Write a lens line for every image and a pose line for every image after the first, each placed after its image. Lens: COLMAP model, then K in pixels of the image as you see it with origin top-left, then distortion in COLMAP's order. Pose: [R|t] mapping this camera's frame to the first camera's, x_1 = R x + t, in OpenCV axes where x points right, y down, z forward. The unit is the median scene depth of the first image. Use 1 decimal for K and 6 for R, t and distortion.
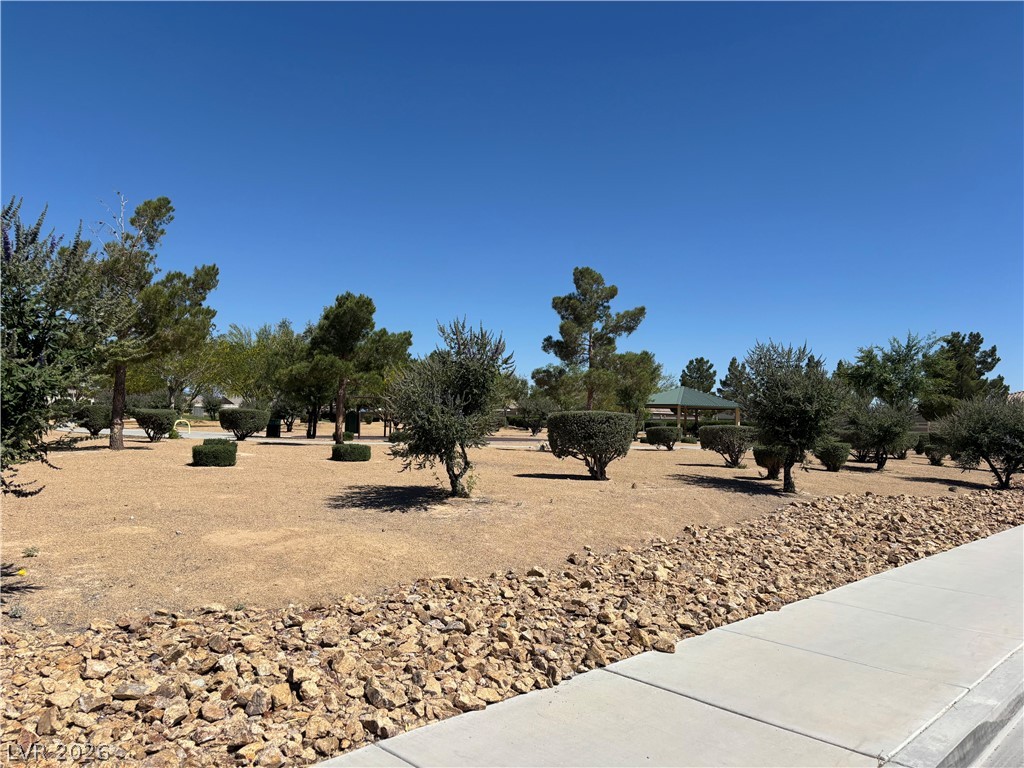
lens RADIAL K [[762.2, 0, 512.0], [0, 762.2, 384.0], [0, 0, 1]] dist [0.006604, -0.001652]
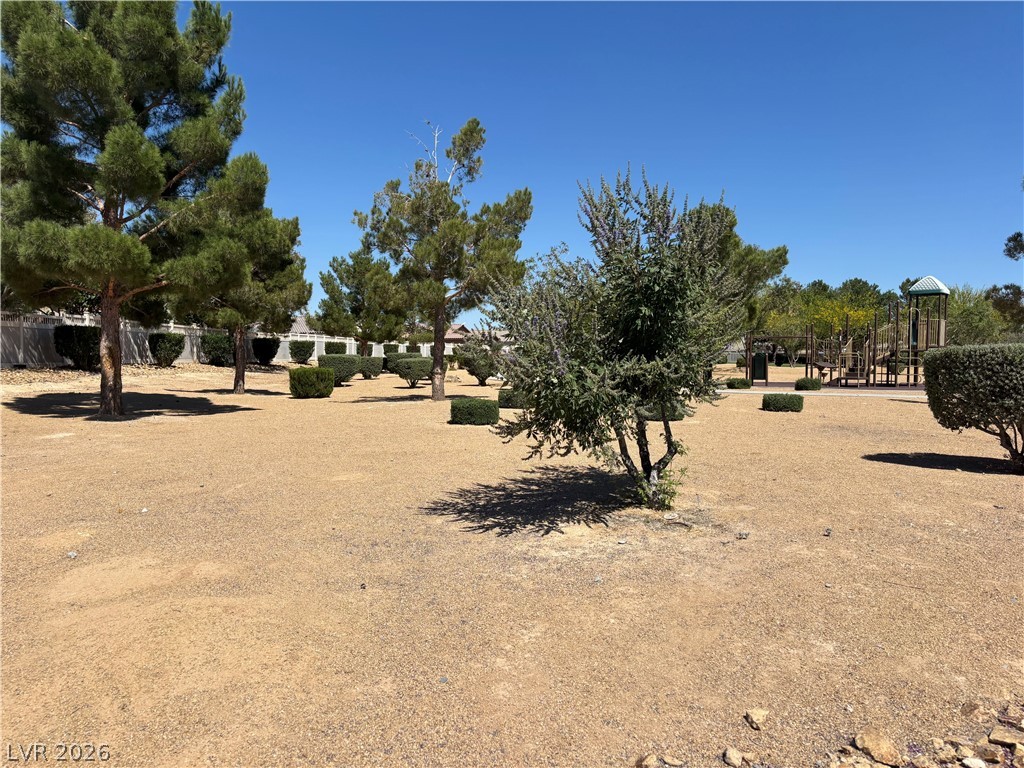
lens RADIAL K [[762.2, 0, 512.0], [0, 762.2, 384.0], [0, 0, 1]] dist [0.006604, -0.001652]
pose [[0.823028, -0.000963, -0.568000, 0.091561], [0.042826, 0.997257, 0.060364, 0.012454], [0.566384, -0.074006, 0.820812, 0.281472]]
